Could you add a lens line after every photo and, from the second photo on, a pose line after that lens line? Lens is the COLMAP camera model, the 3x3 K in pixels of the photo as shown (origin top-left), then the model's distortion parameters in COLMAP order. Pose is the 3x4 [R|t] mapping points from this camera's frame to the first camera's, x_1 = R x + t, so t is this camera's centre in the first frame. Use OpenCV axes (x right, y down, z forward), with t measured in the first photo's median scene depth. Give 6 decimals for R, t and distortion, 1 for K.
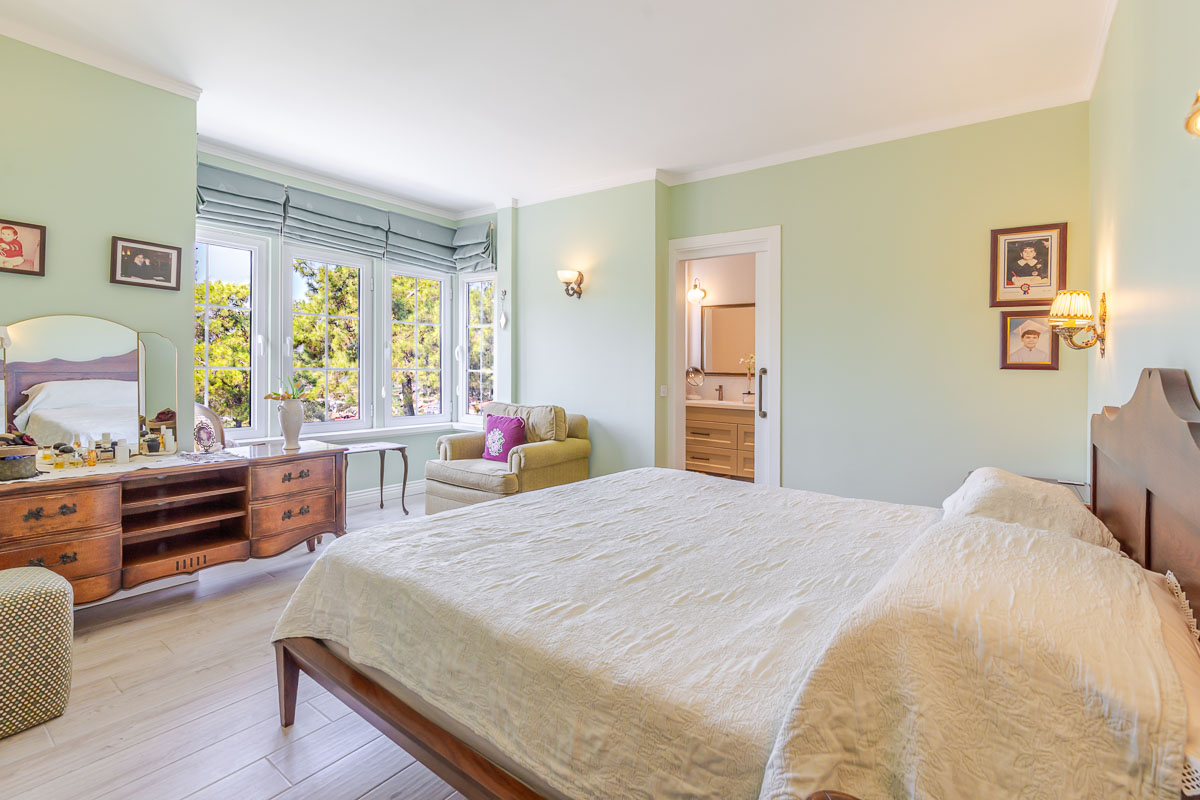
lens RADIAL K [[549.3, 0, 594.9], [0, 549.3, 380.0], [0, 0, 1]] dist [-0.009405, 0.001625]
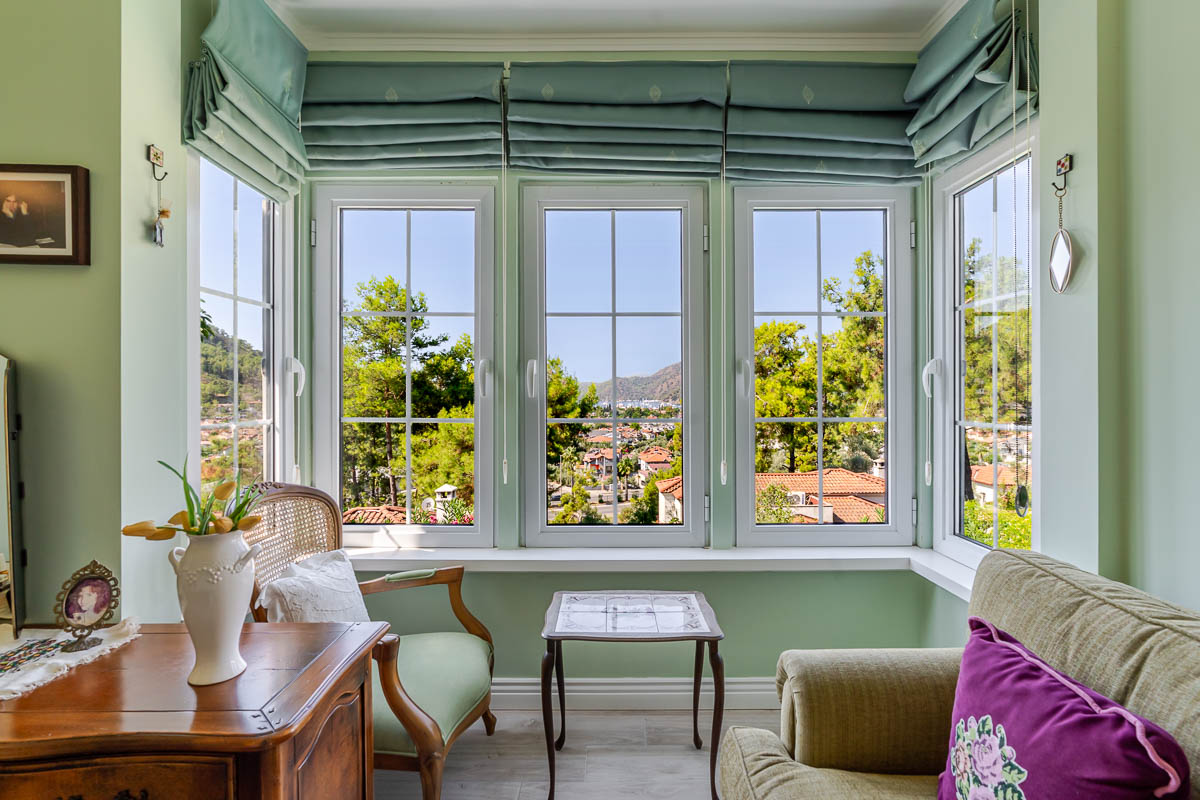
lens RADIAL K [[549.3, 0, 609.9], [0, 549.3, 399.2], [0, 0, 1]] dist [-0.009405, 0.001625]
pose [[0.608335, -0.009101, -0.793629, -0.076638], [-0.007583, 0.999822, -0.017278, -0.025028], [0.793644, 0.016529, 0.608157, 0.576698]]
